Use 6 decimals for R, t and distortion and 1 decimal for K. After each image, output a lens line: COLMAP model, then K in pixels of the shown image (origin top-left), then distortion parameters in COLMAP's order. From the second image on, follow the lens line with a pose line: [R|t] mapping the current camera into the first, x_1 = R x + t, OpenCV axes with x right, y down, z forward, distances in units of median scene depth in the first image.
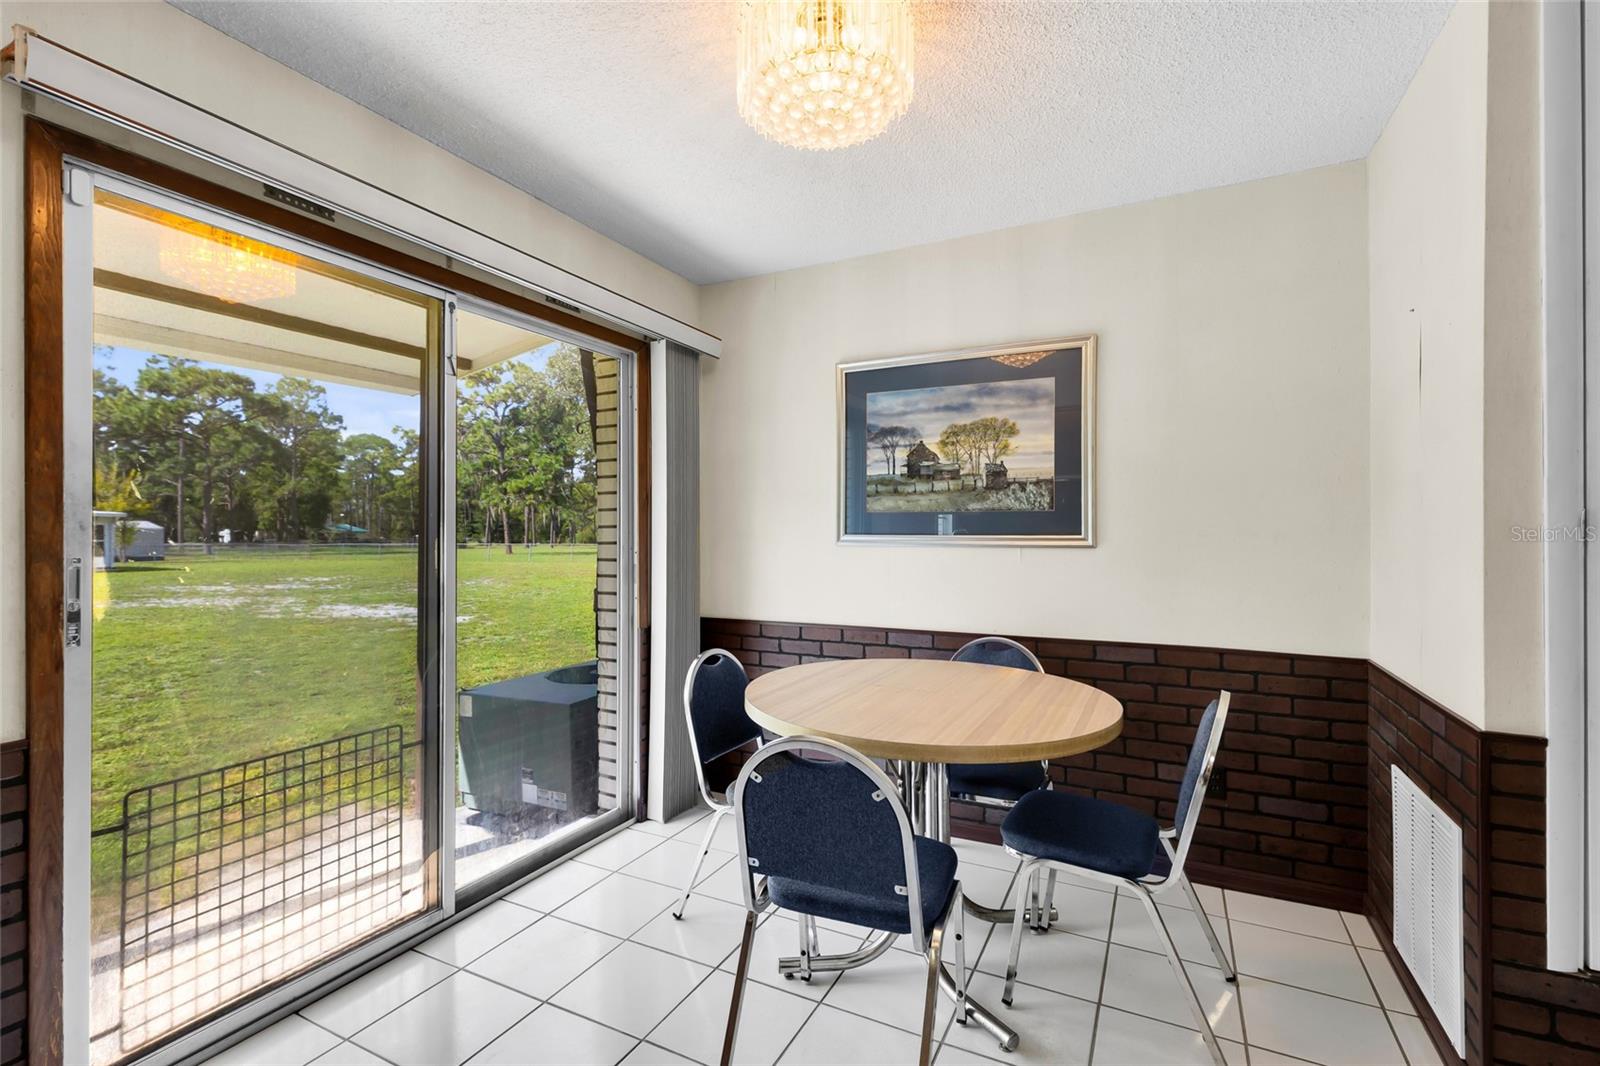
lens RADIAL K [[716.5, 0, 798.9], [0, 716.5, 538.5], [0, 0, 1]] dist [0.002754, 0.000083]
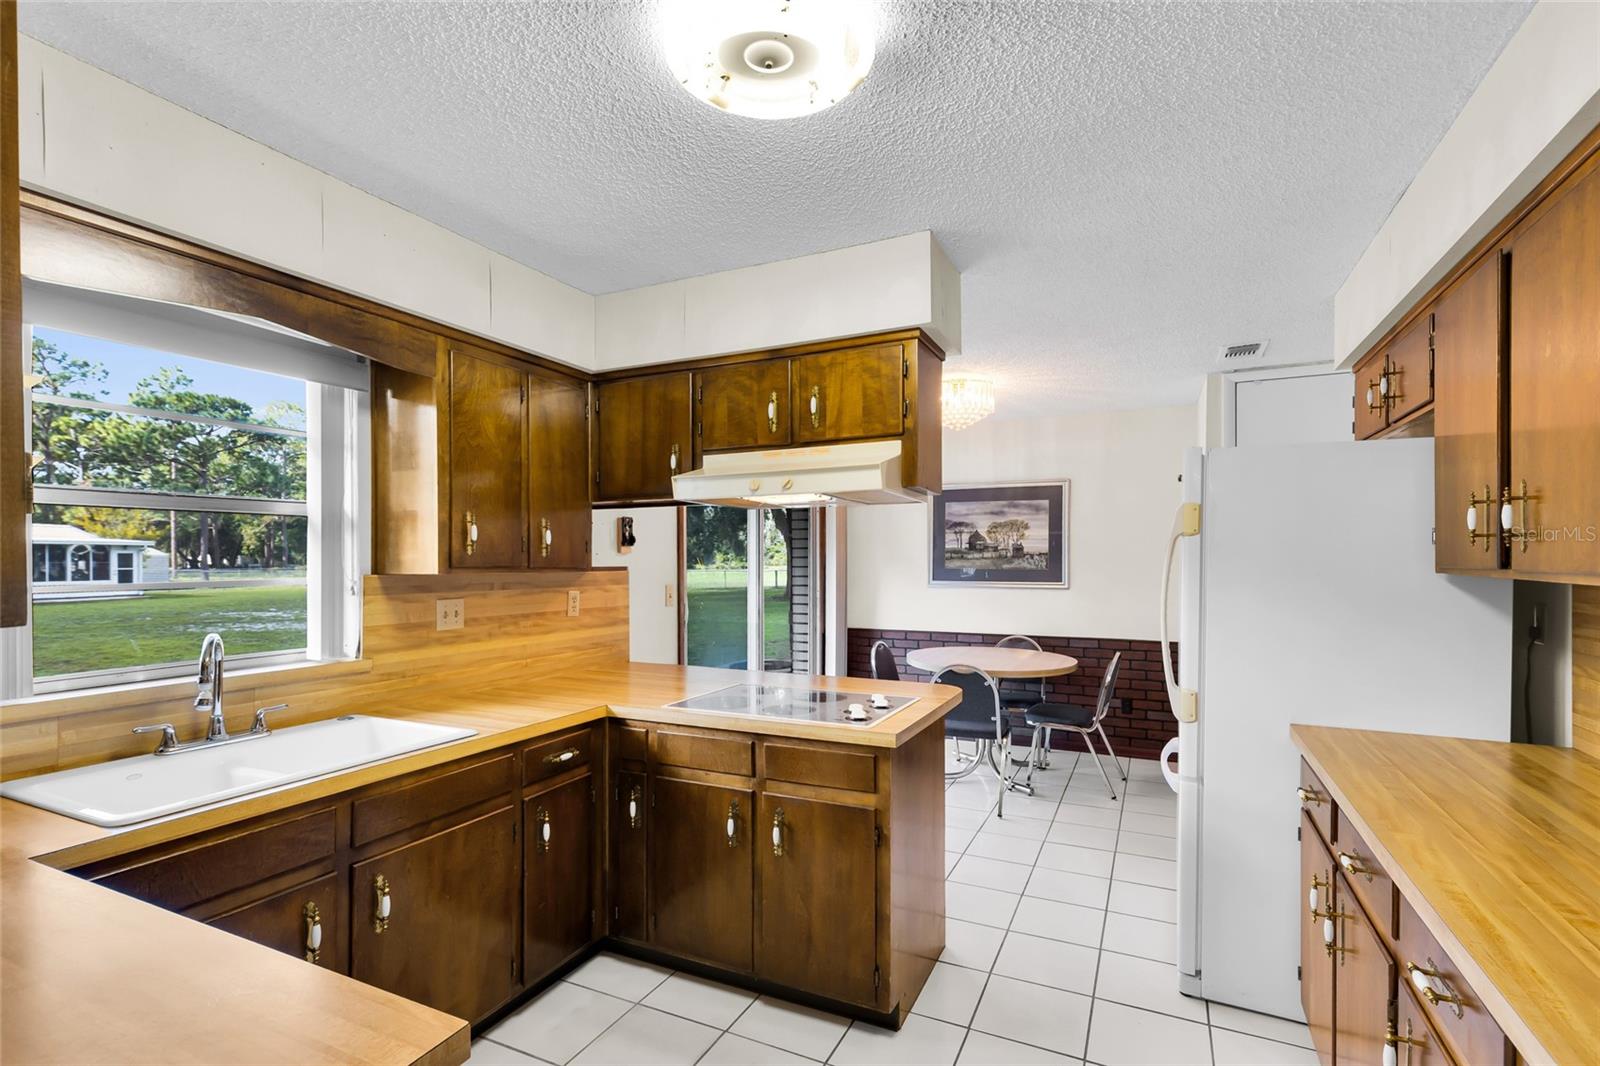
lens RADIAL K [[746.4, 0, 807.2], [0, 746.4, 567.8], [0, 0, 1]] dist [-0.000525, -0.000039]
pose [[0.999525, -0.002164, 0.030751, -0.335114], [0.001865, 0.999950, 0.009777, -0.061551], [-0.030771, -0.009715, 0.999479, -0.934361]]
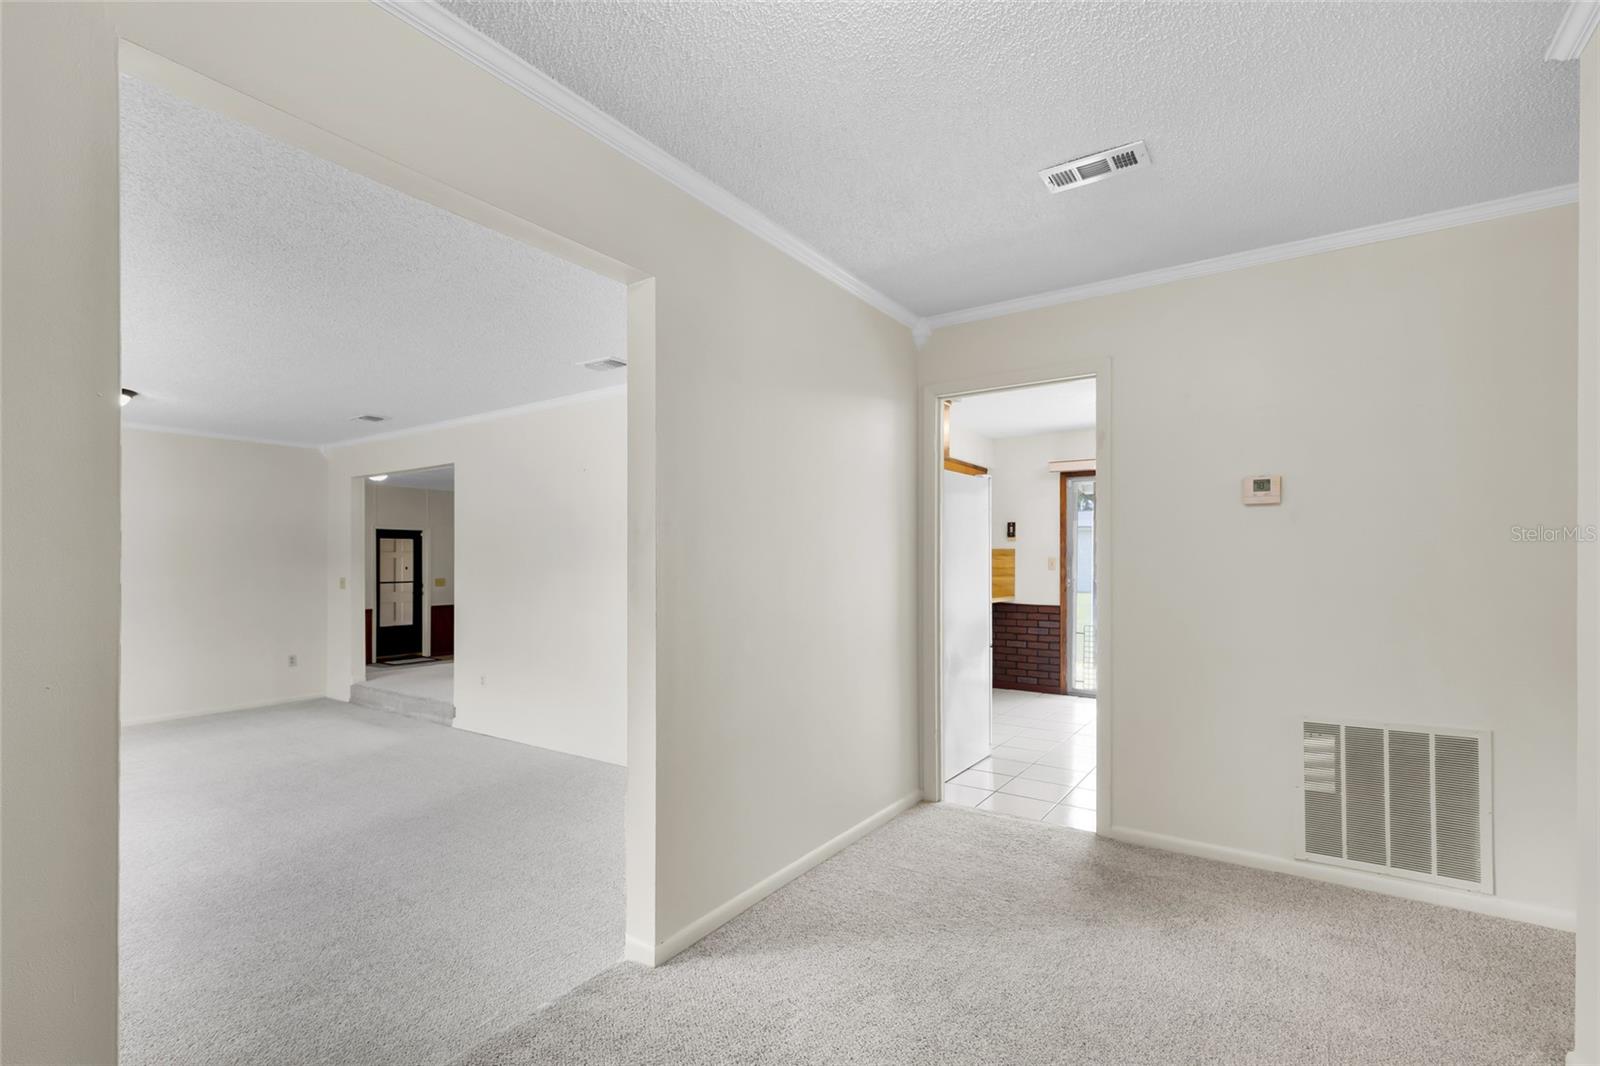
lens RADIAL K [[716.5, 0, 798.9], [0, 716.5, 538.5], [0, 0, 1]] dist [0.002754, 0.000083]
pose [[-0.124877, -0.009601, -0.992126, 1.947461], [0.003358, 0.999943, -0.010099, -0.061710], [0.992167, -0.004593, -0.124837, -0.061694]]
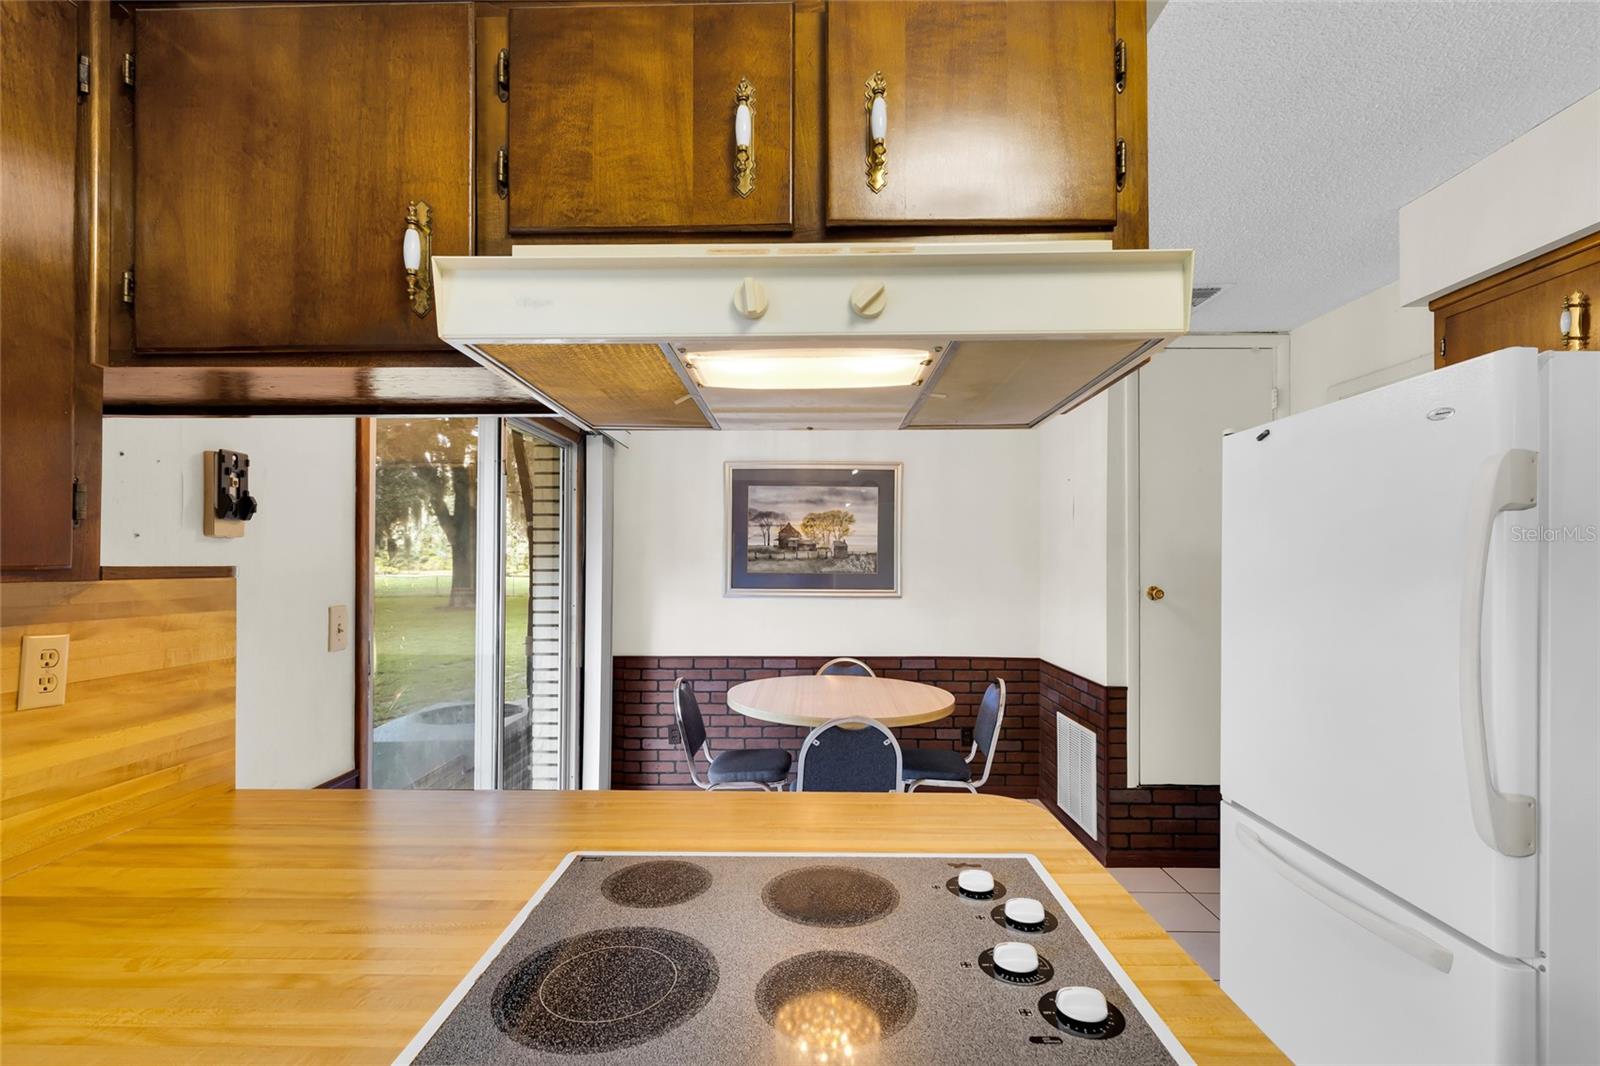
lens RADIAL K [[722.2, 0, 798.6], [0, 722.2, 558.4], [0, 0, 1]] dist [0.002569, 0.000028]
pose [[0.894456, 0.005547, 0.447122, -0.470642], [-0.001358, 0.999952, -0.009688, -0.054043], [-0.447154, 0.008058, 0.894421, -0.301060]]
